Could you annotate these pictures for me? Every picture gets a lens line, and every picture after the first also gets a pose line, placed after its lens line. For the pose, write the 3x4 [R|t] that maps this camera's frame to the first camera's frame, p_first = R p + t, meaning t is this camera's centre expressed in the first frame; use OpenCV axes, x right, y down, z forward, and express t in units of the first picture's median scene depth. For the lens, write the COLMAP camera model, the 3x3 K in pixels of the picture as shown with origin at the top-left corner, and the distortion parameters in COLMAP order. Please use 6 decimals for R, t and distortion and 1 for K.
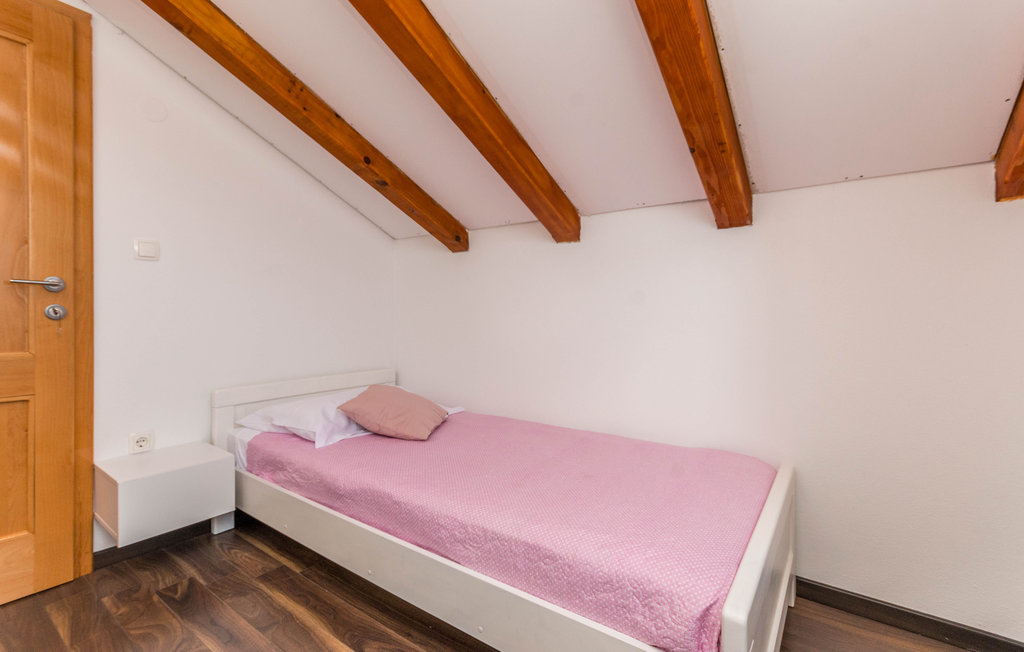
lens RADIAL K [[455.1, 0, 516.8], [0, 455.1, 322.7], [0, 0, 1]] dist [0.001772, 0.000589]
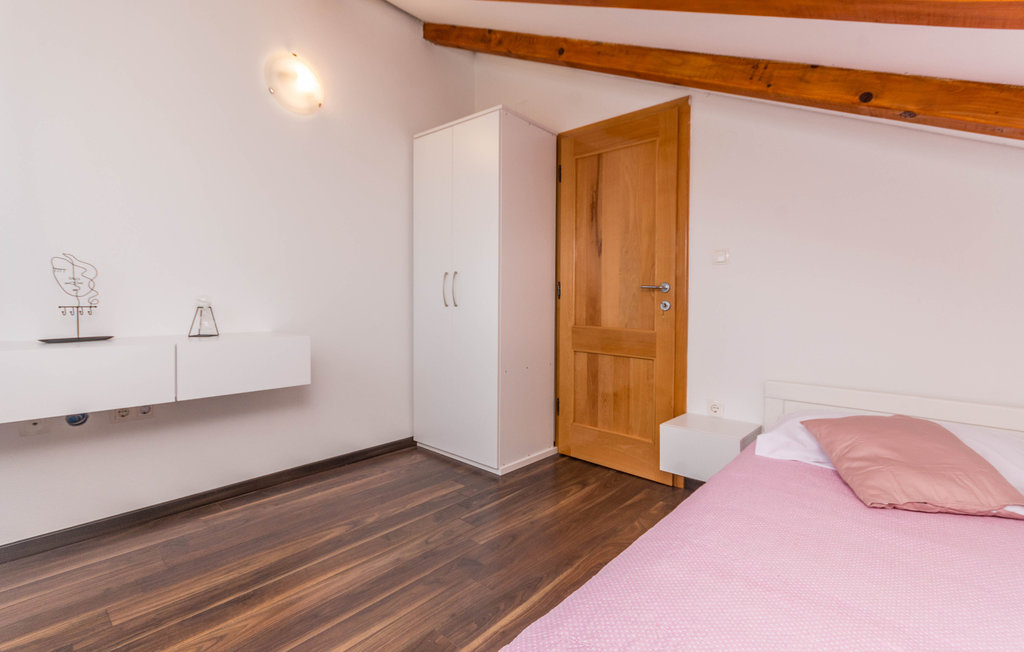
lens RADIAL K [[455.1, 0, 516.8], [0, 455.1, 322.7], [0, 0, 1]] dist [0.001772, 0.000589]
pose [[-0.118302, 0.037228, -0.992280, 0.557346], [-0.042111, 0.998210, 0.042471, -0.010412], [0.992084, 0.046810, -0.116522, 0.663082]]
